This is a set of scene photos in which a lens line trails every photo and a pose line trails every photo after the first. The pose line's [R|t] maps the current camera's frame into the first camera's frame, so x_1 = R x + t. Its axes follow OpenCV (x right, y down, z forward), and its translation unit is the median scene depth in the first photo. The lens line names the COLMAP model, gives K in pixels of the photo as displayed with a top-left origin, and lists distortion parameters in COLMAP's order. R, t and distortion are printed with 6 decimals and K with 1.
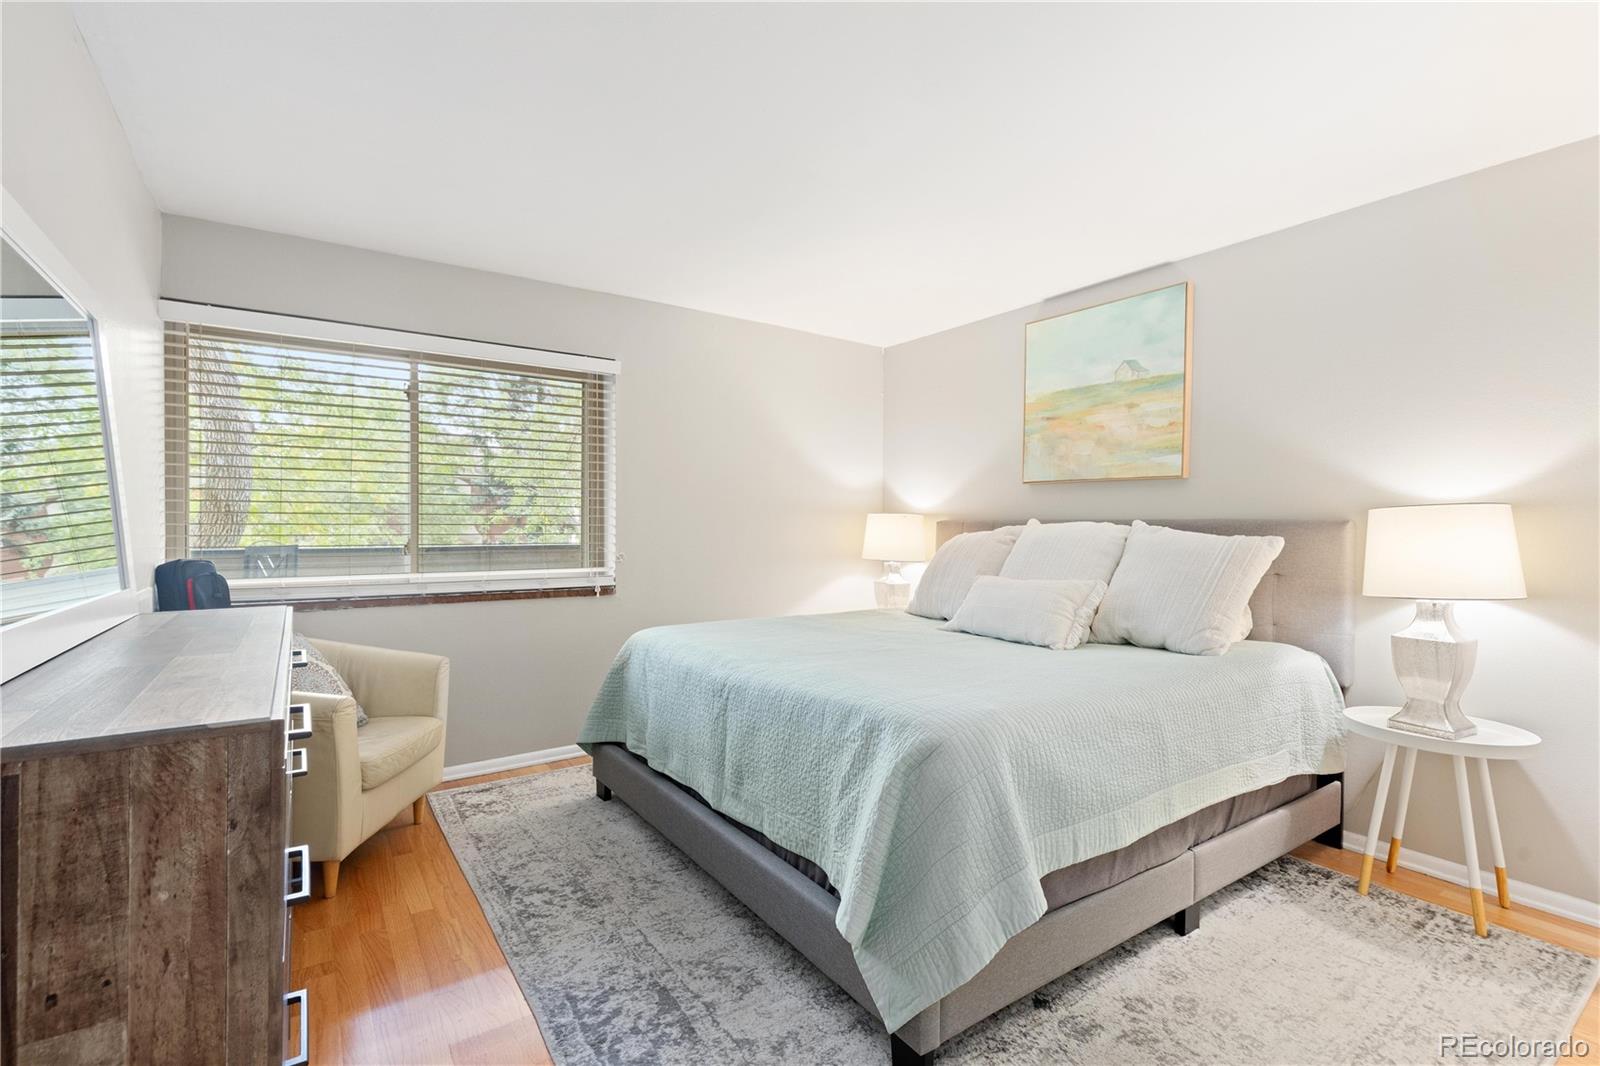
lens RADIAL K [[734.3, 0, 794.1], [0, 734.3, 535.7], [0, 0, 1]] dist [0.010159, -0.002881]
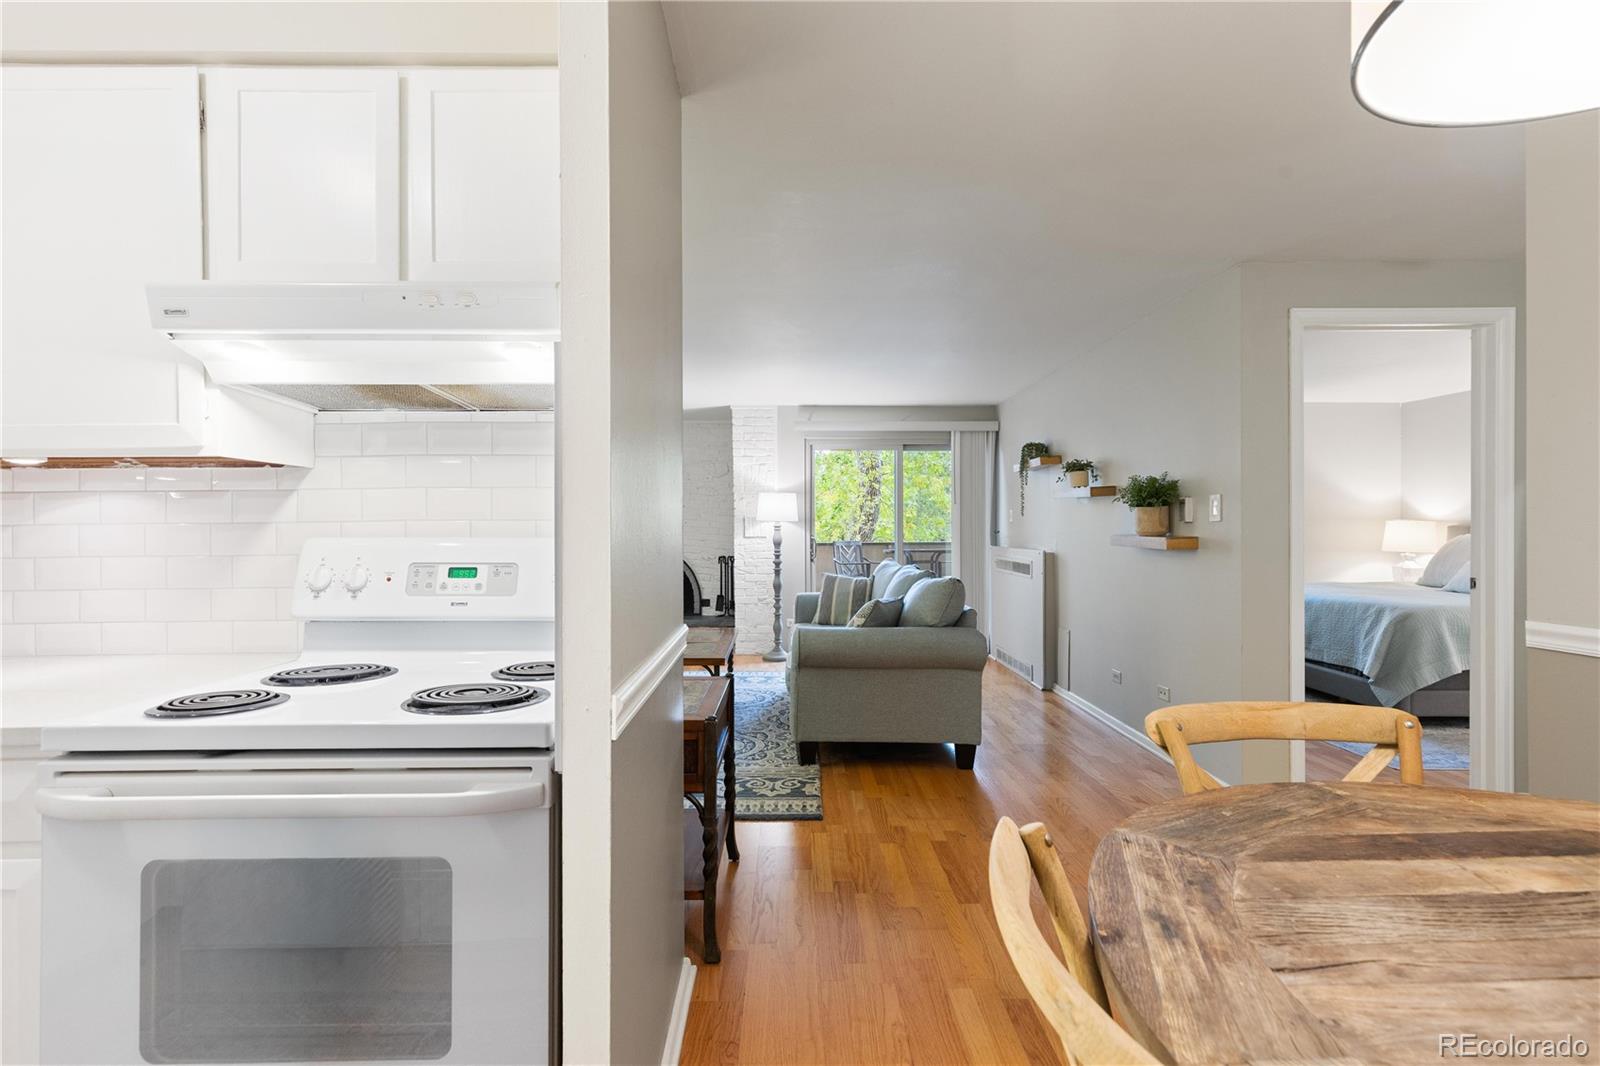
lens RADIAL K [[734.3, 0, 795.5], [0, 734.3, 532.3], [0, 0, 1]] dist [0.010159, -0.002881]
pose [[0.830505, -0.004179, -0.556996, -0.128551], [0.001544, 0.999985, -0.005200, -0.001399], [0.557009, 0.003459, 0.830499, -1.916142]]
